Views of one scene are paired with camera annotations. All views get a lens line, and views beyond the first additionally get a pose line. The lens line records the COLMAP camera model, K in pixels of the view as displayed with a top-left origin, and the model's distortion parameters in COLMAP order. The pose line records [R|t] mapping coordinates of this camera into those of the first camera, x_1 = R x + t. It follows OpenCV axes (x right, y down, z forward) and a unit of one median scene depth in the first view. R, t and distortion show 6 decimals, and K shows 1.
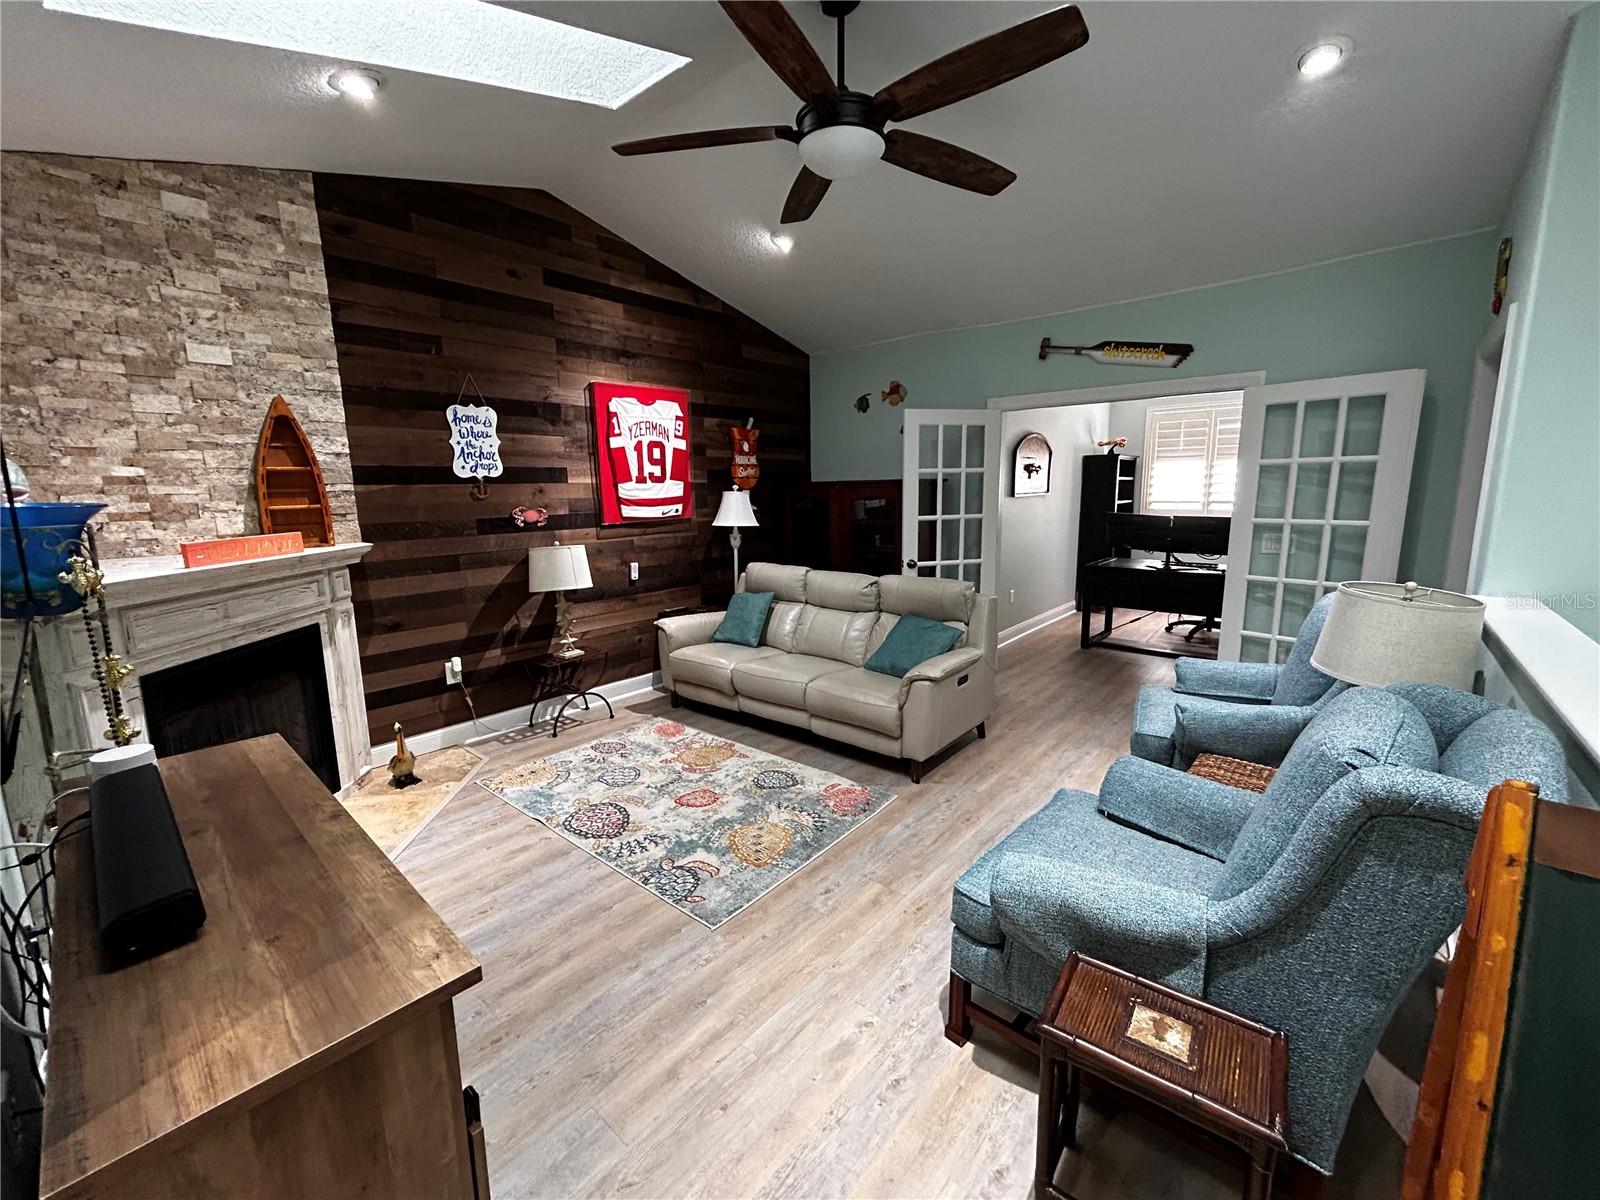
lens RADIAL K [[646.1, 0, 800.0], [0, 646.1, 600.0], [0, 0, 1]] dist [0.007618, -0.003929]
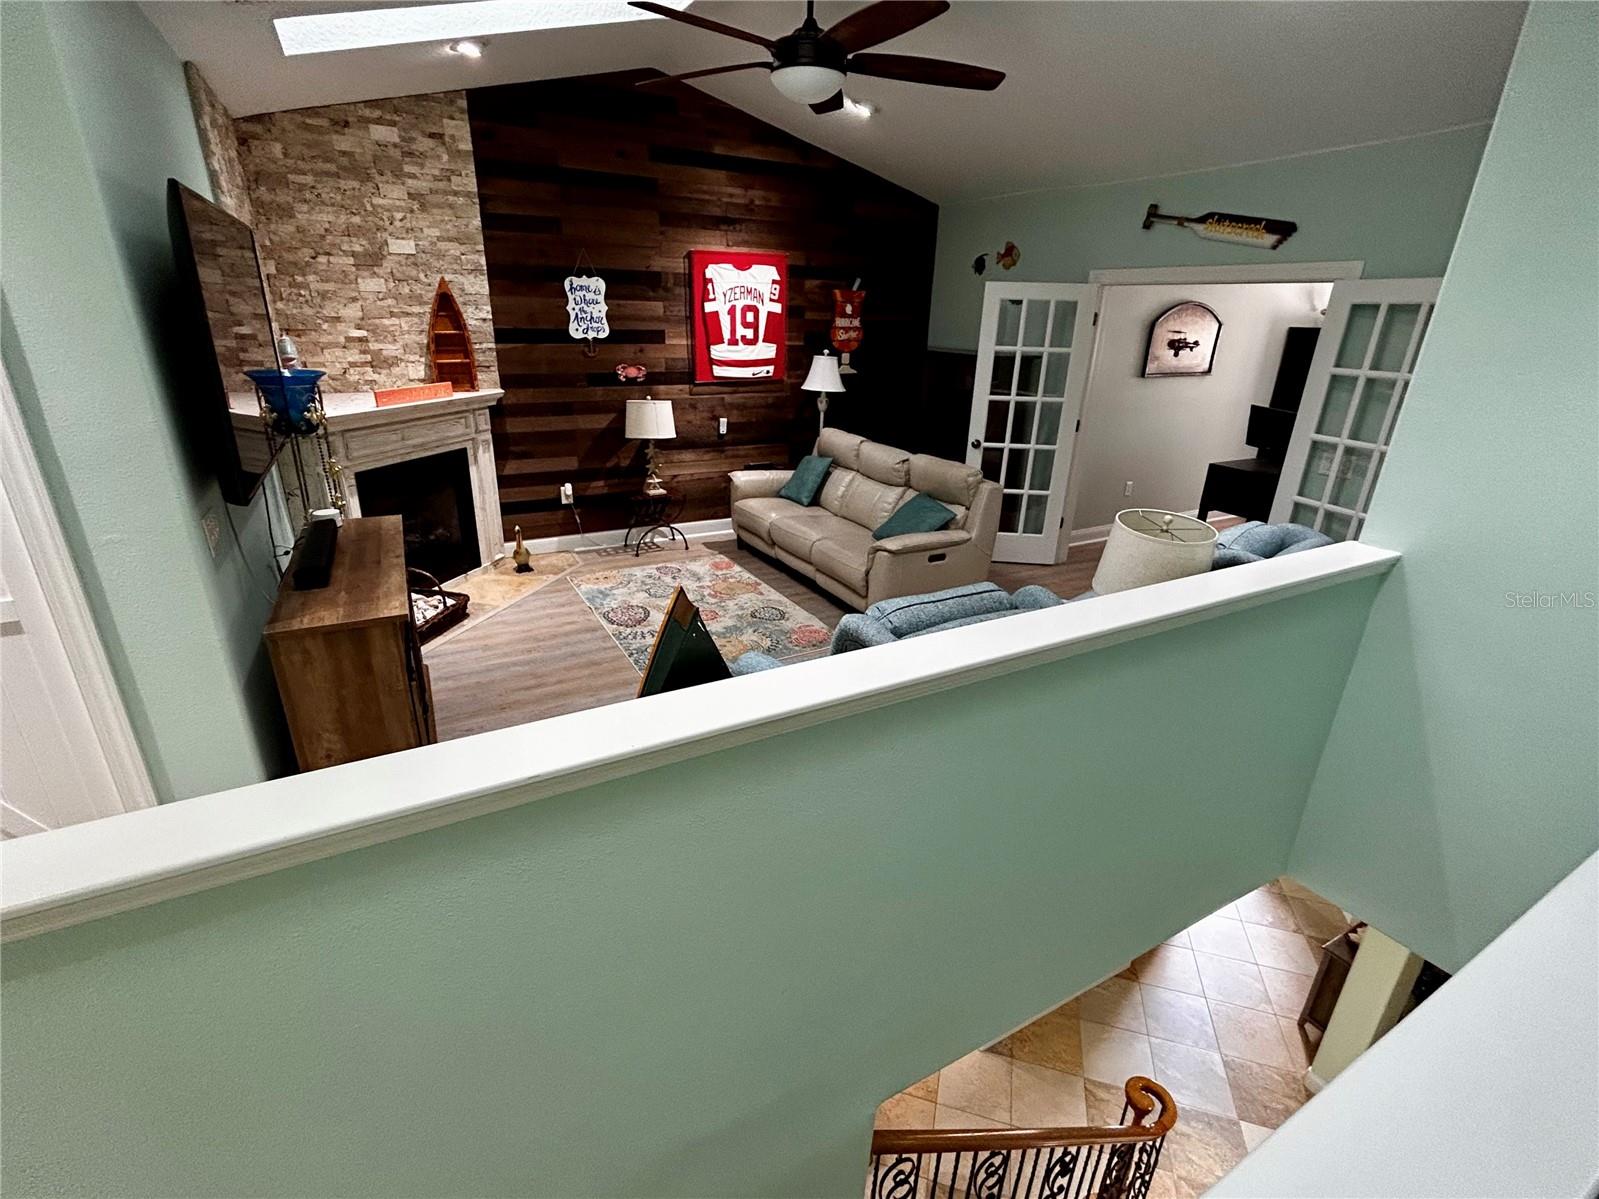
lens RADIAL K [[723.6, 0, 799.5], [0, 723.6, 599.5], [0, 0, 1]] dist [-0.004042, 0.000180]
pose [[0.937306, 0.167132, -0.305818, 0.393889], [-0.101858, 0.970566, 0.218237, -0.050537], [0.333291, -0.173405, 0.926740, -0.231844]]
